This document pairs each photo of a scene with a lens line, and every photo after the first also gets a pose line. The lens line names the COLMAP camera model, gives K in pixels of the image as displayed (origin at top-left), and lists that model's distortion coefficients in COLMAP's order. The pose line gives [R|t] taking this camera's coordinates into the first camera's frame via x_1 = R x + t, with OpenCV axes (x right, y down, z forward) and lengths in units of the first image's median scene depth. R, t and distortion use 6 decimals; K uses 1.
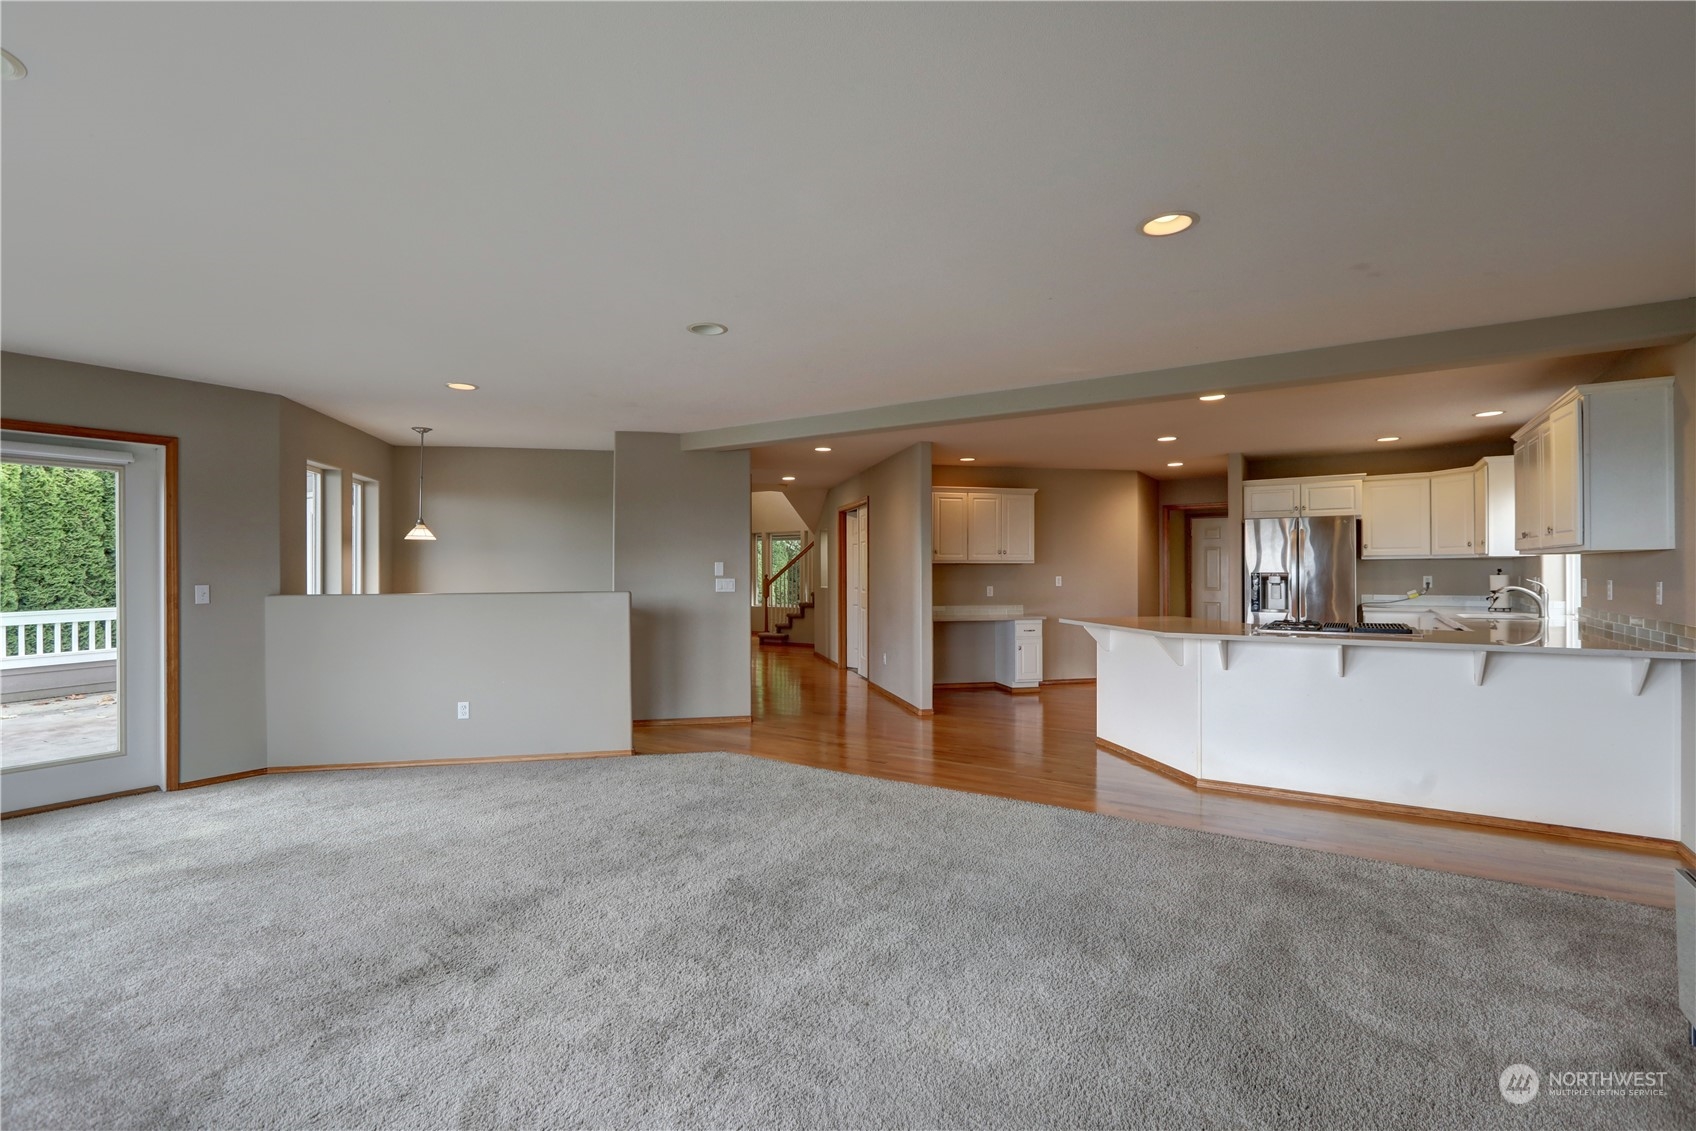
lens RADIAL K [[772.9, 0, 848.9], [0, 772.9, 565.6], [0, 0, 1]] dist [-0.001977, -0.000657]
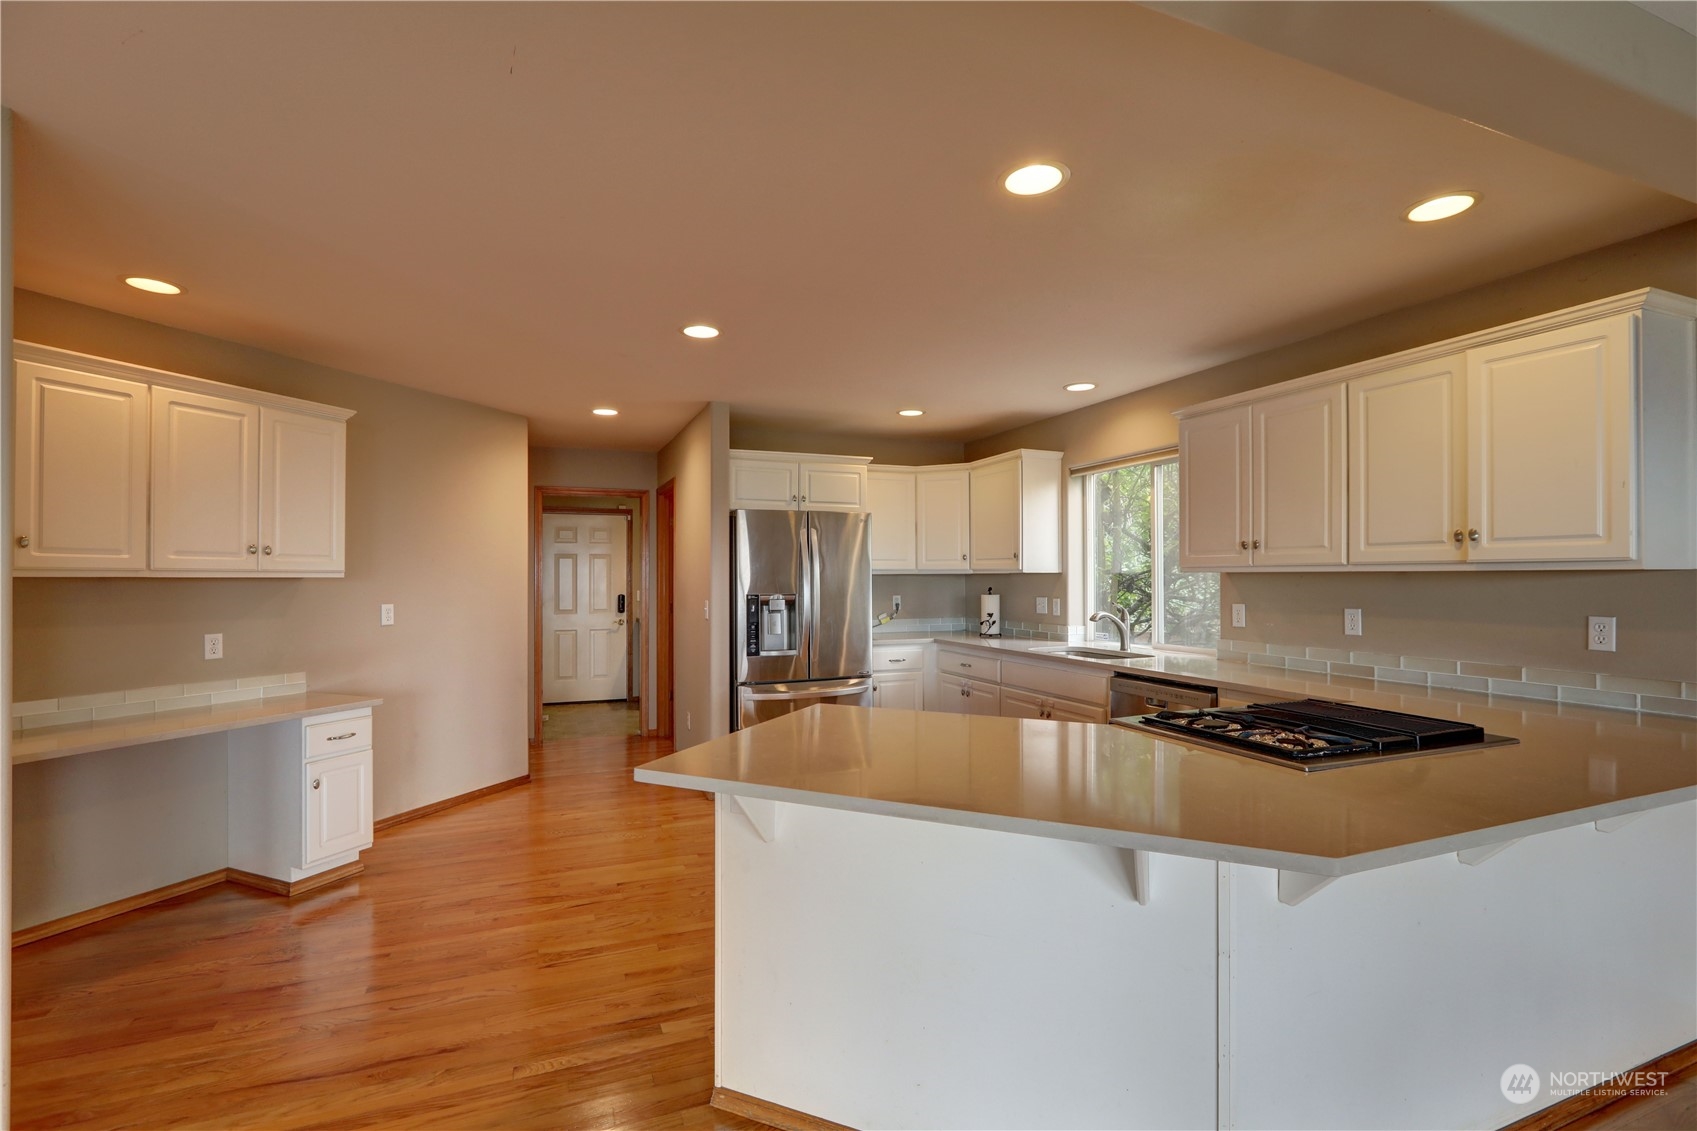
lens RADIAL K [[773.3, 0, 844.7], [0, 773.3, 577.9], [0, 0, 1]] dist [-0.001977, -0.000657]
pose [[0.590078, 0.003143, 0.807340, 0.054295], [-0.005446, 0.999985, 0.000088, -0.004559], [-0.807328, -0.004449, 0.590086, 0.525908]]
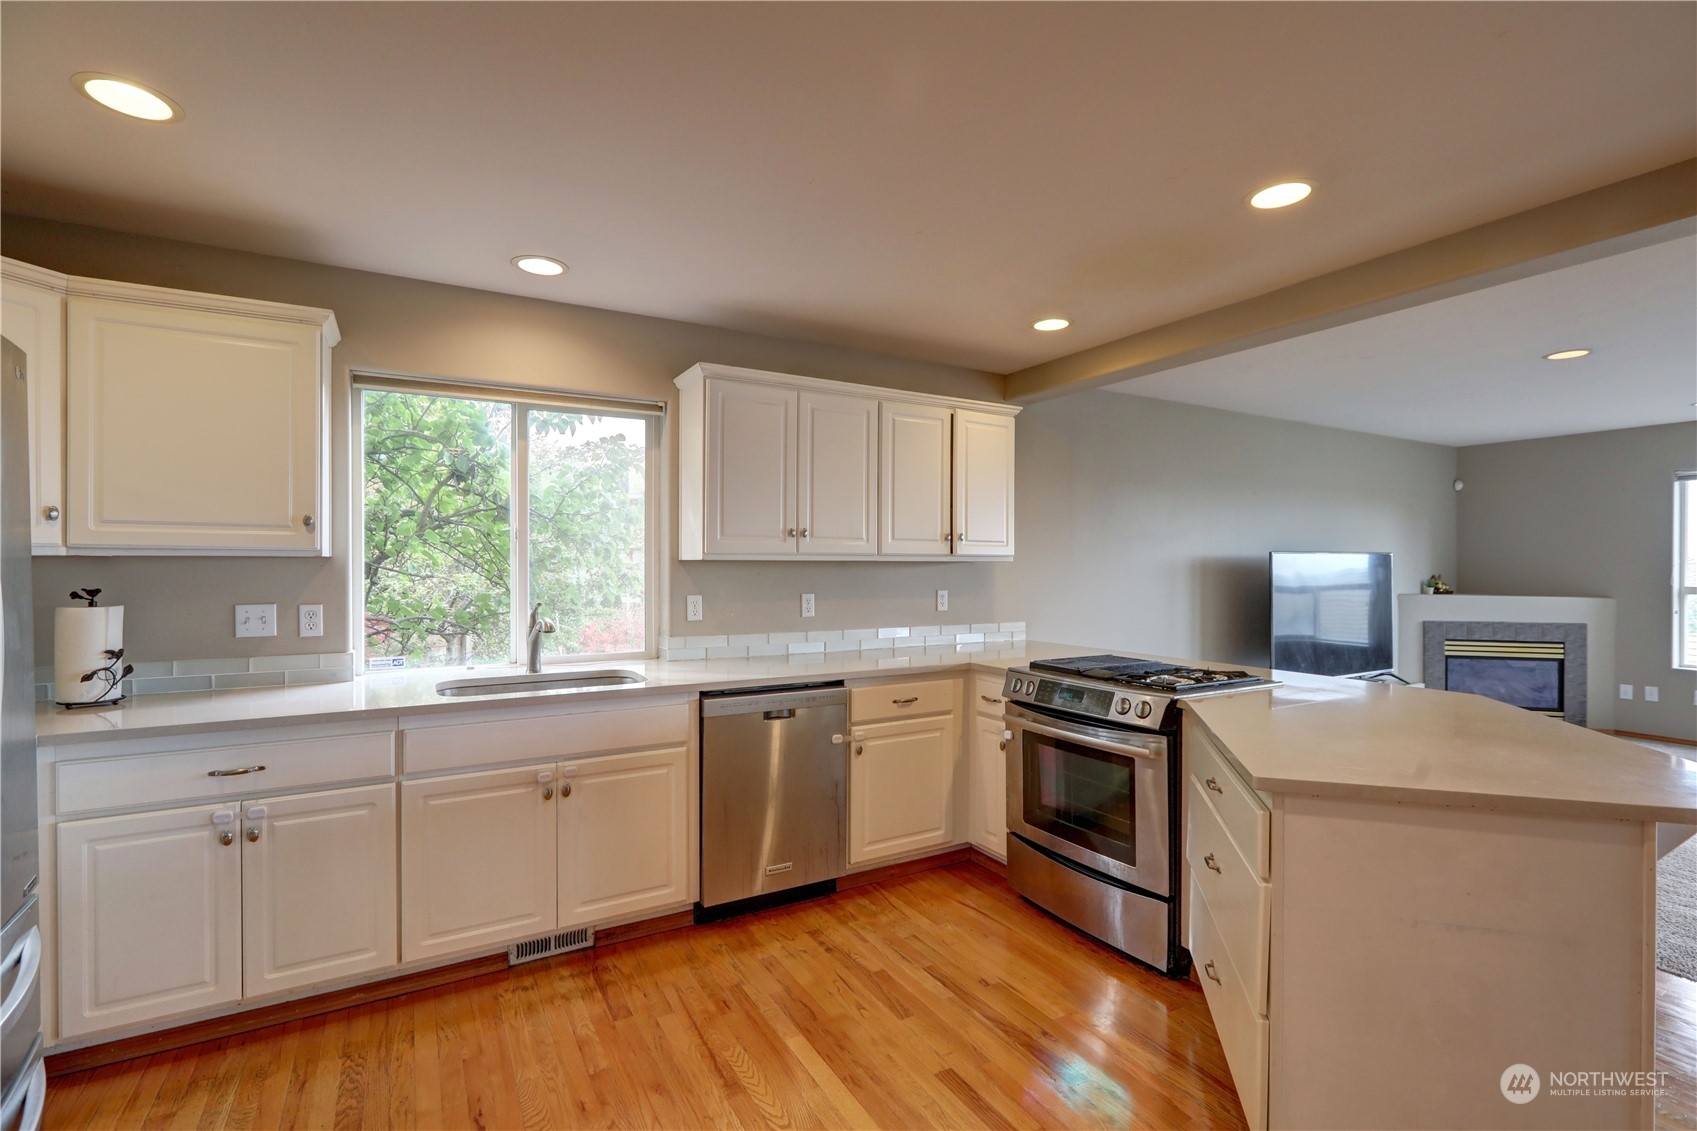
lens RADIAL K [[773.3, 0, 840.5], [0, 773.3, 566.5], [0, 0, 1]] dist [-0.001977, -0.000657]
pose [[-0.877848, 0.004766, 0.478915, 0.313102], [0.001336, 0.999971, -0.007504, -0.002397], [-0.478937, -0.005948, -0.877829, 0.957628]]
